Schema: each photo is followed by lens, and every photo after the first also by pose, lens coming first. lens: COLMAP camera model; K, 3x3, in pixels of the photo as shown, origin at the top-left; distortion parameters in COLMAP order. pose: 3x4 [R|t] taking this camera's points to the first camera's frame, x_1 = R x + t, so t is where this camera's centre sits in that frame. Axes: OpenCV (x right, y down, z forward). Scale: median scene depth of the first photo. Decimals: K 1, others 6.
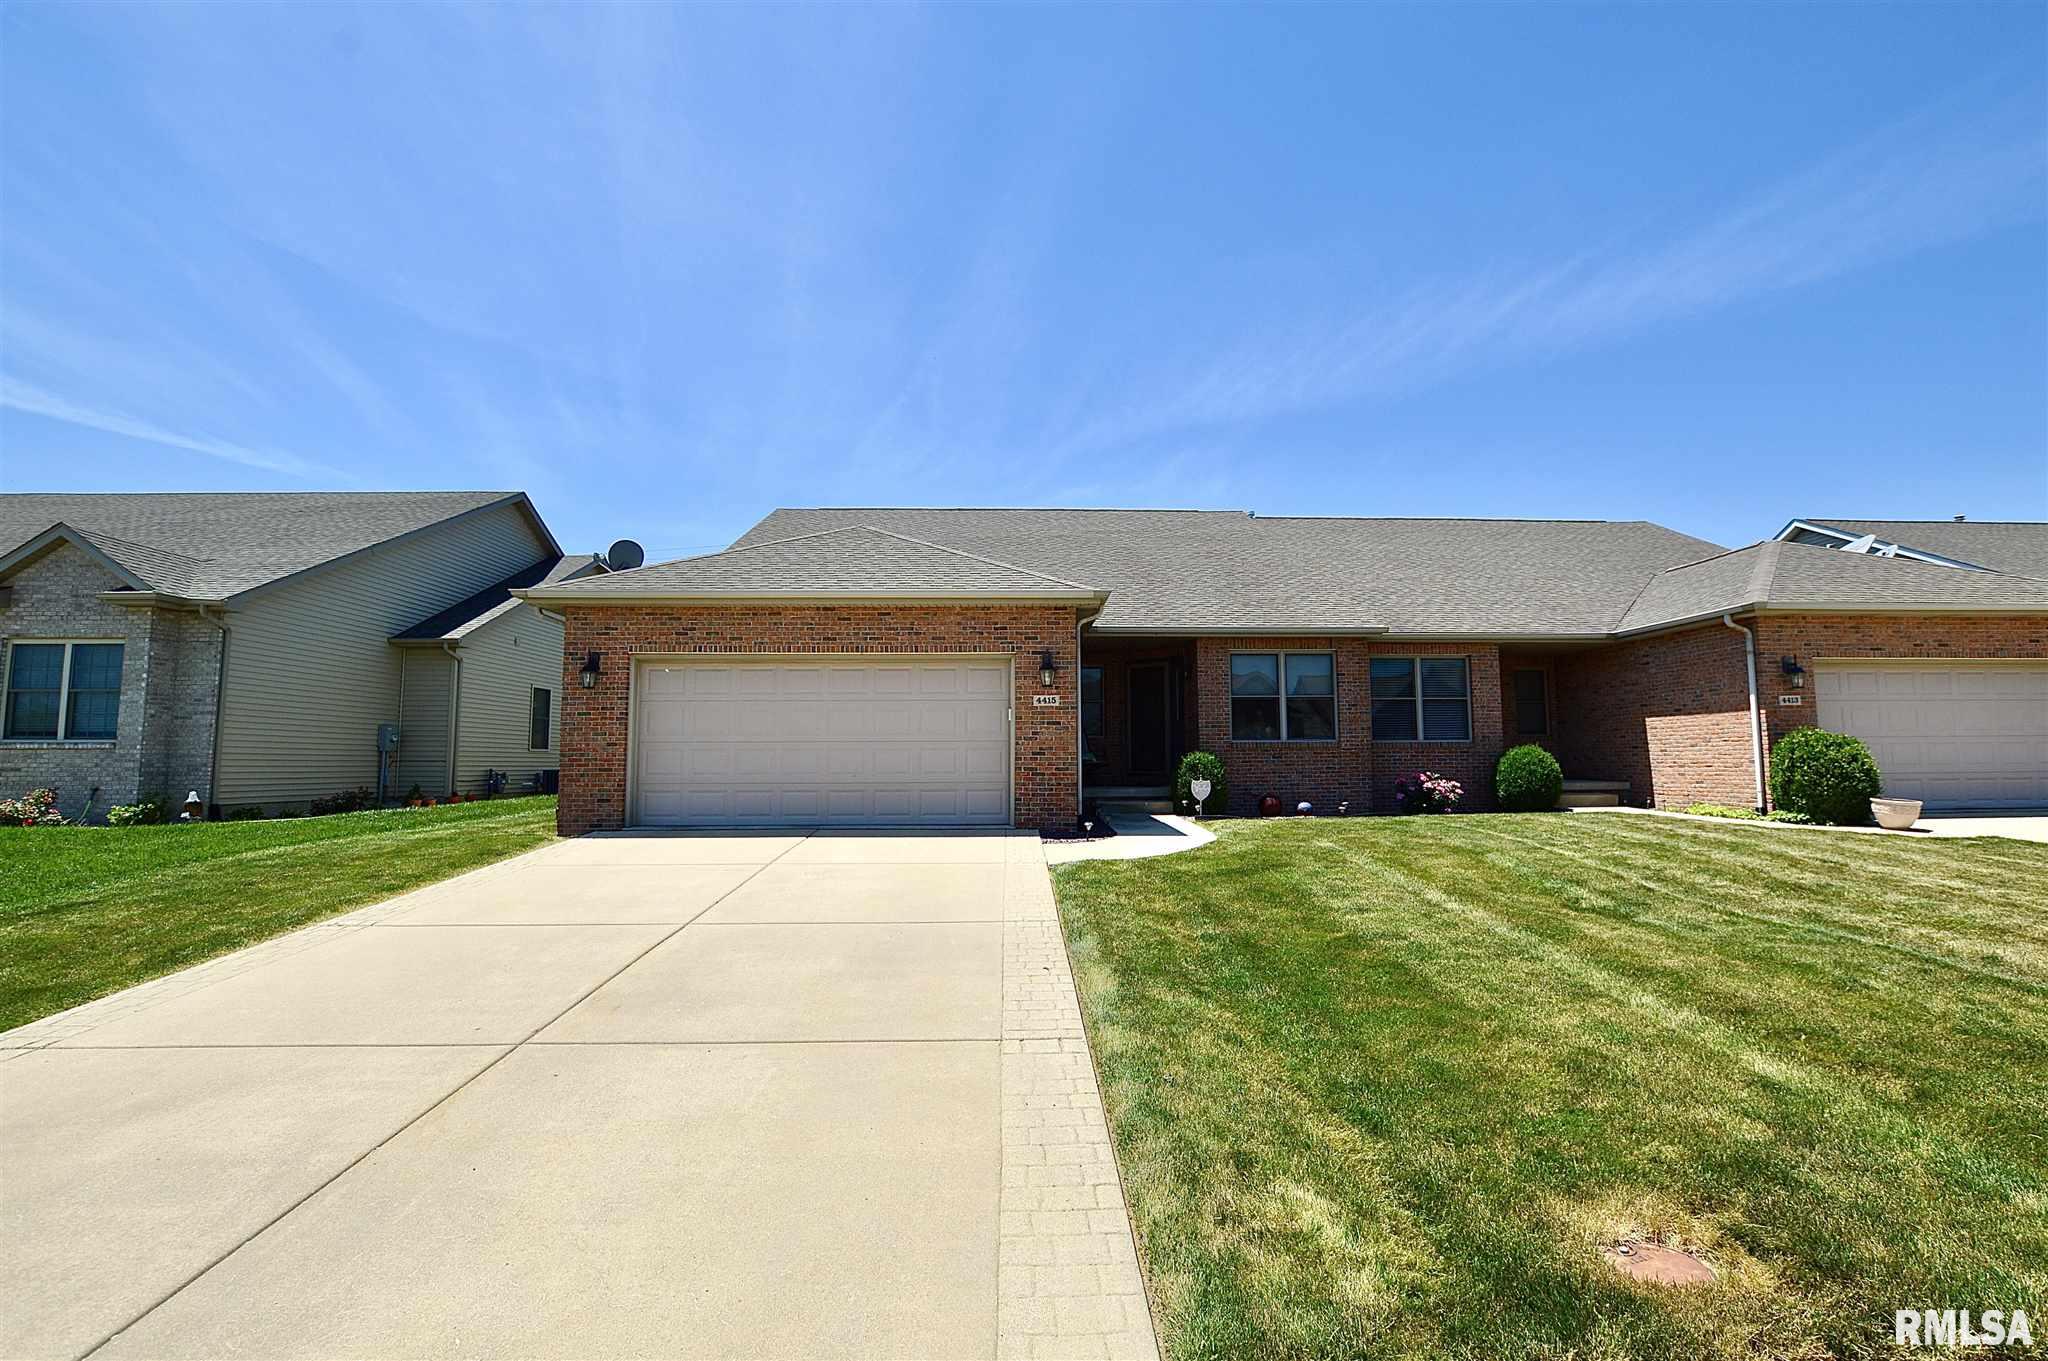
lens RADIAL K [[927.1, 0, 1007.8], [0, 927.1, 672.5], [0, 0, 1]] dist [-0.029529, 0.001805]
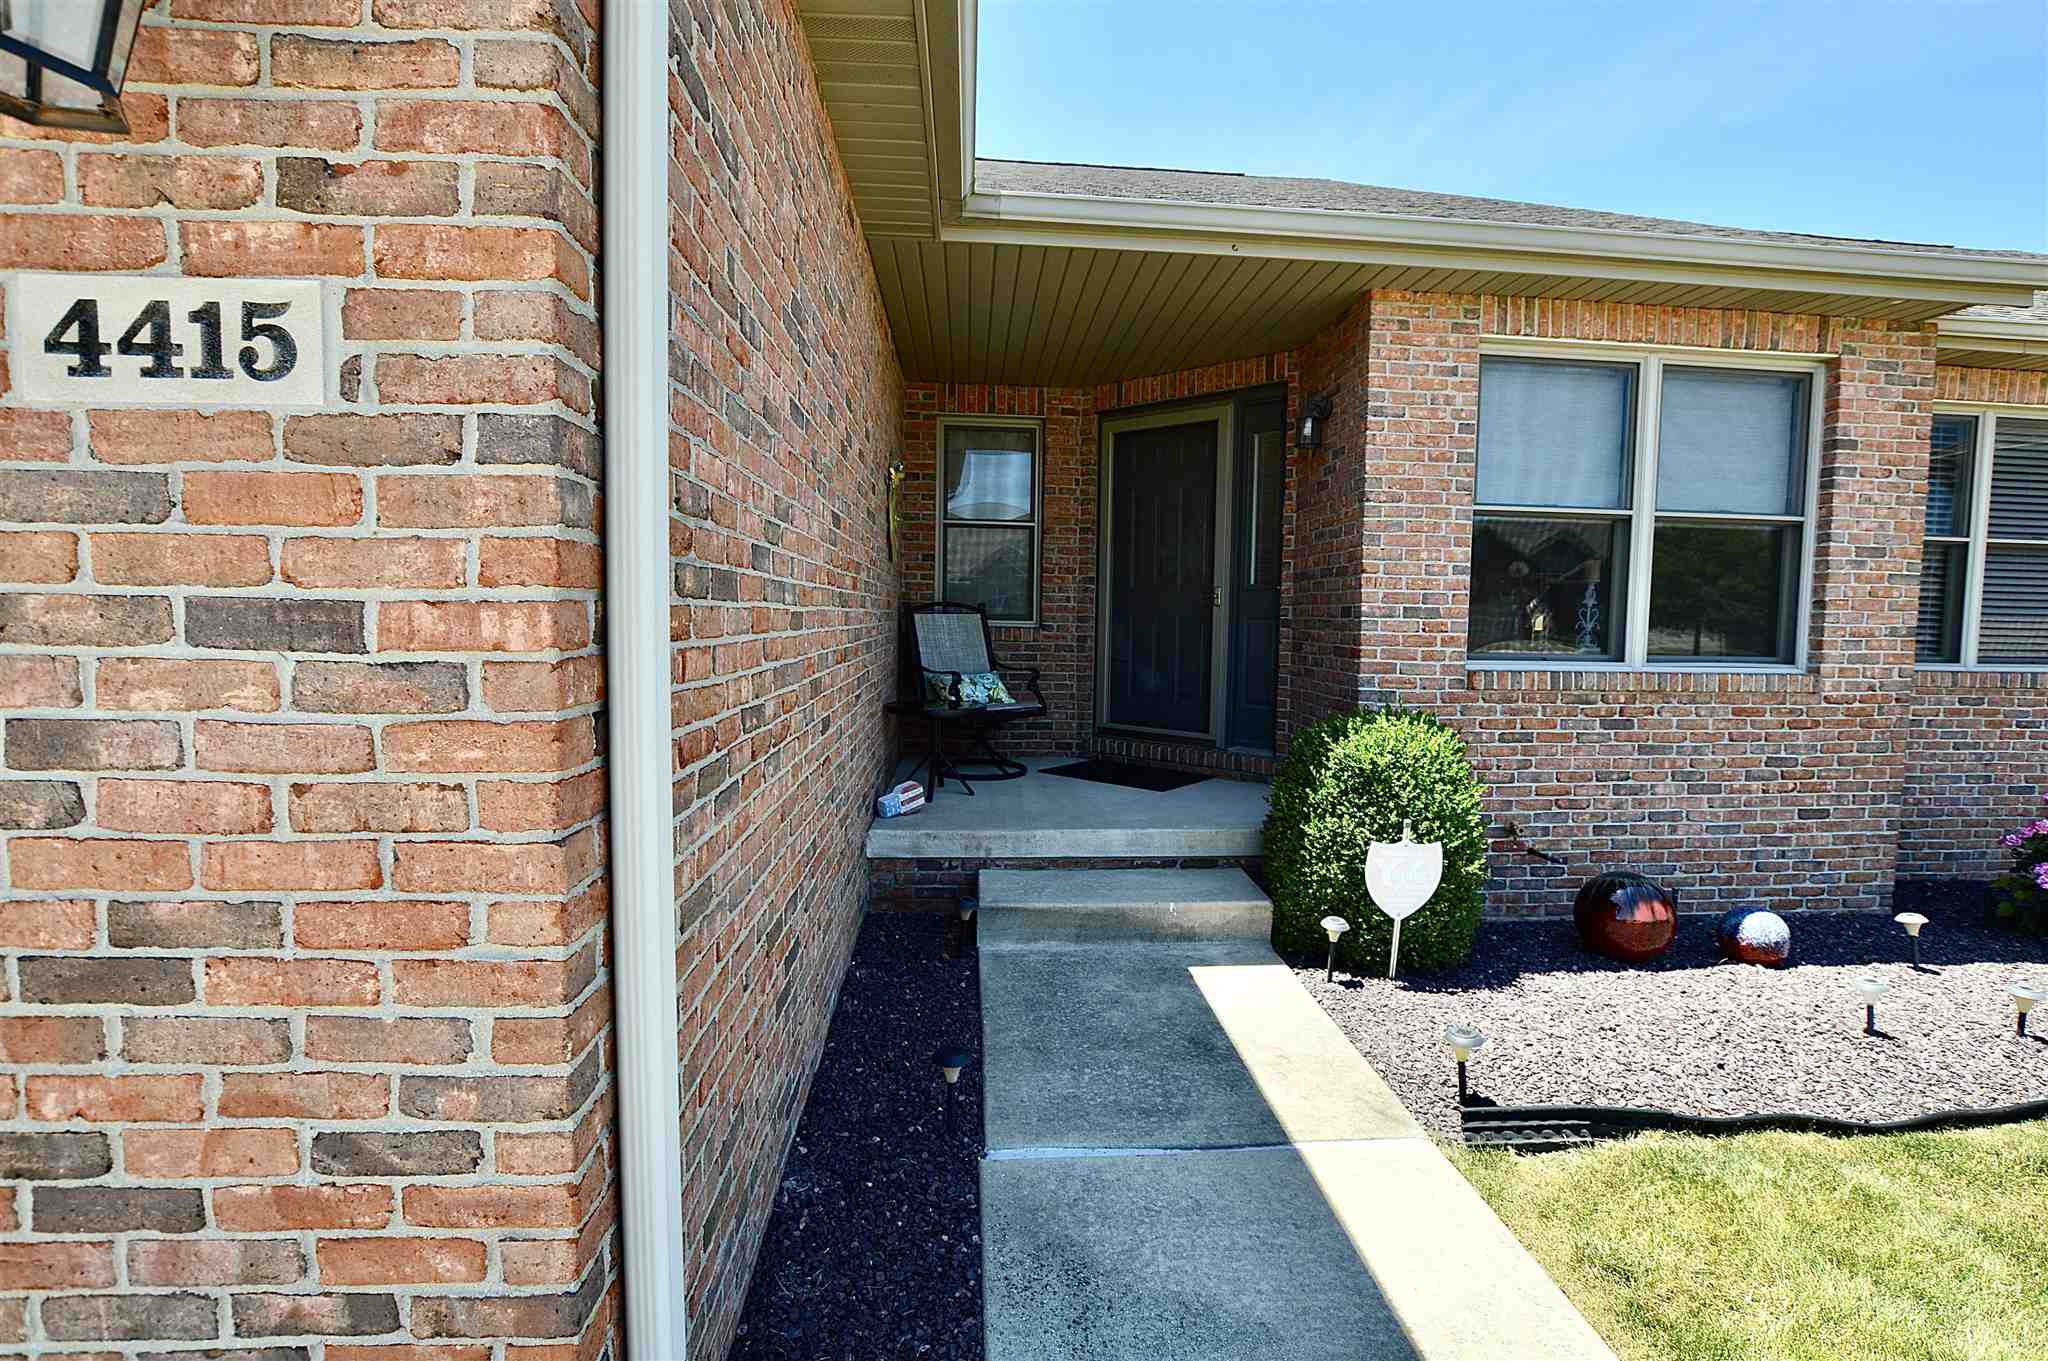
lens RADIAL K [[927.1, 0, 1049.0], [0, 927.1, 675.5], [0, 0, 1]] dist [-0.029529, 0.001805]
pose [[0.996084, 0.013686, 0.087344, 0.093014], [-0.027546, 0.986812, 0.159511, 0.037388], [-0.084009, -0.161293, 0.983325, 0.771099]]
